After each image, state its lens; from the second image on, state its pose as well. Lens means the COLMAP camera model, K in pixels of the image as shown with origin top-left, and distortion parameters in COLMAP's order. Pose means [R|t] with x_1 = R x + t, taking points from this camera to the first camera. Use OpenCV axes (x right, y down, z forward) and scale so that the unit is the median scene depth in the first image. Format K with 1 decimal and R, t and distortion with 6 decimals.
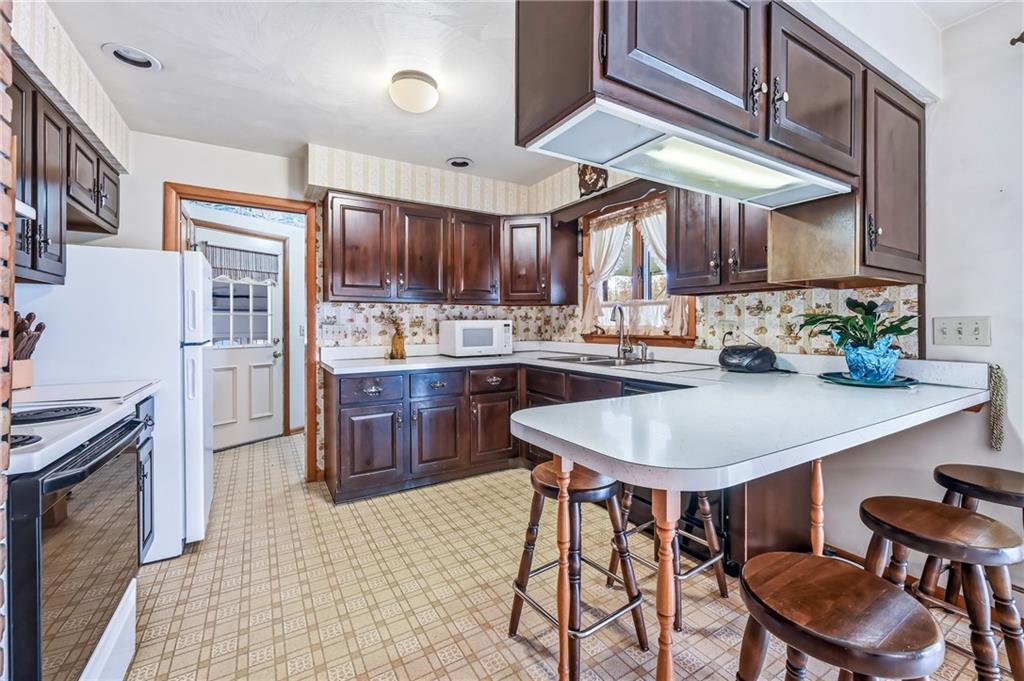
lens RADIAL K [[421.0, 0, 505.2], [0, 421.0, 331.6], [0, 0, 1]] dist [0.001651, -0.000186]
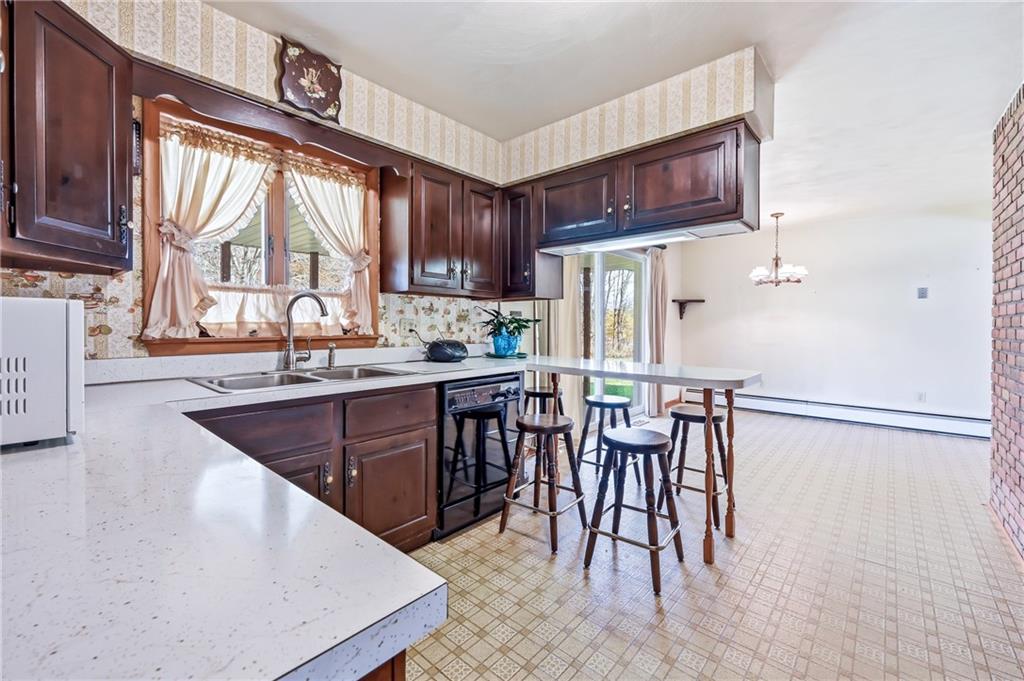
lens RADIAL K [[421.0, 0, 515.6], [0, 421.0, 330.3], [0, 0, 1]] dist [0.001651, -0.000186]
pose [[-0.317692, -0.011092, 0.948129, -0.483218], [0.009342, 0.999846, 0.014827, -0.008302], [-0.948148, 0.013568, -0.317540, 0.889360]]
